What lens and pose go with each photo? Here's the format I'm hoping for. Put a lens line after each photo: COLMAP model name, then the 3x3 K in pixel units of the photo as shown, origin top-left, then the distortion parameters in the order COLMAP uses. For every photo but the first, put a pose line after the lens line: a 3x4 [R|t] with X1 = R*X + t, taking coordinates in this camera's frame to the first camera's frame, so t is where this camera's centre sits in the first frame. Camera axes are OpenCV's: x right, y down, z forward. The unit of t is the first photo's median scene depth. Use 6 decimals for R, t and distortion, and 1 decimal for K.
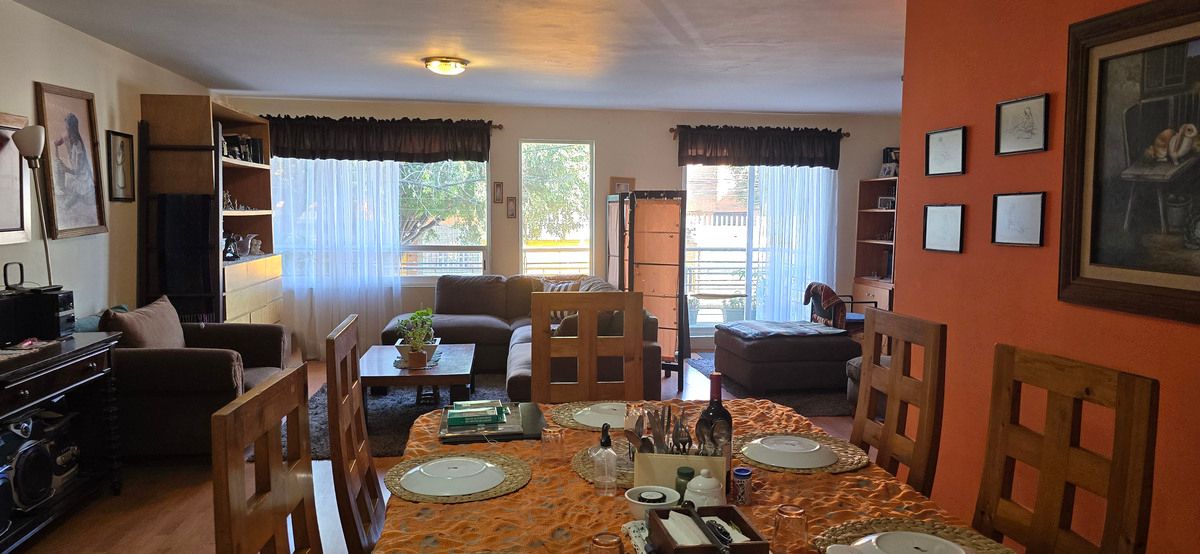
lens RADIAL K [[811.2, 0, 594.6], [0, 811.2, 288.8], [0, 0, 1]] dist [0.043934, -0.037248]
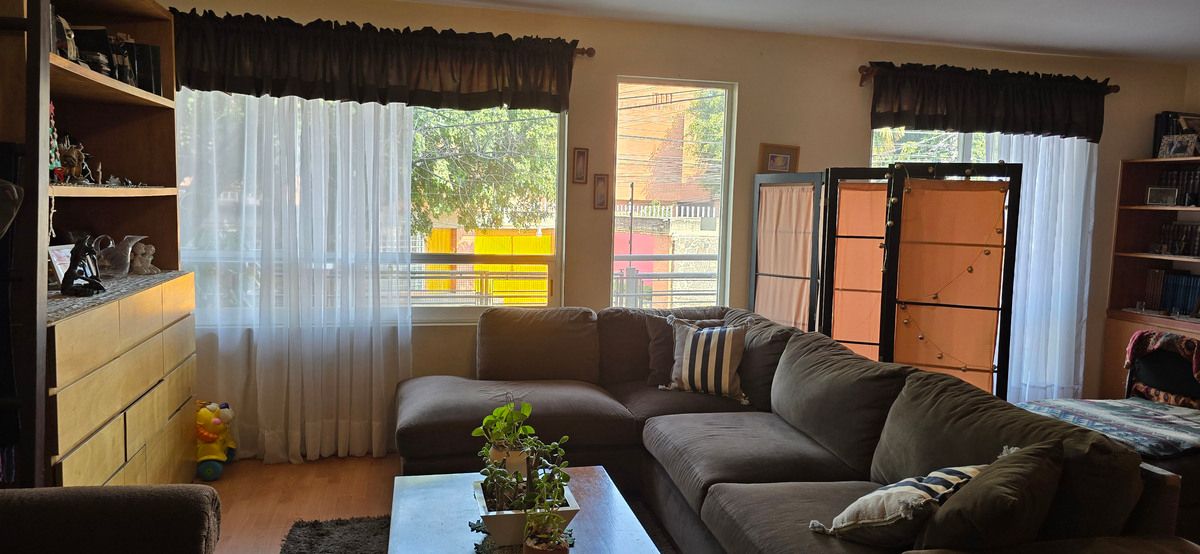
lens RADIAL K [[811.2, 0, 592.9], [0, 811.2, 273.4], [0, 0, 1]] dist [0.043934, -0.037248]
pose [[0.995364, 0.010979, 0.095555, -0.172076], [-0.010650, 0.999935, -0.003954, -0.040116], [-0.095592, 0.002918, 0.995416, 0.432961]]
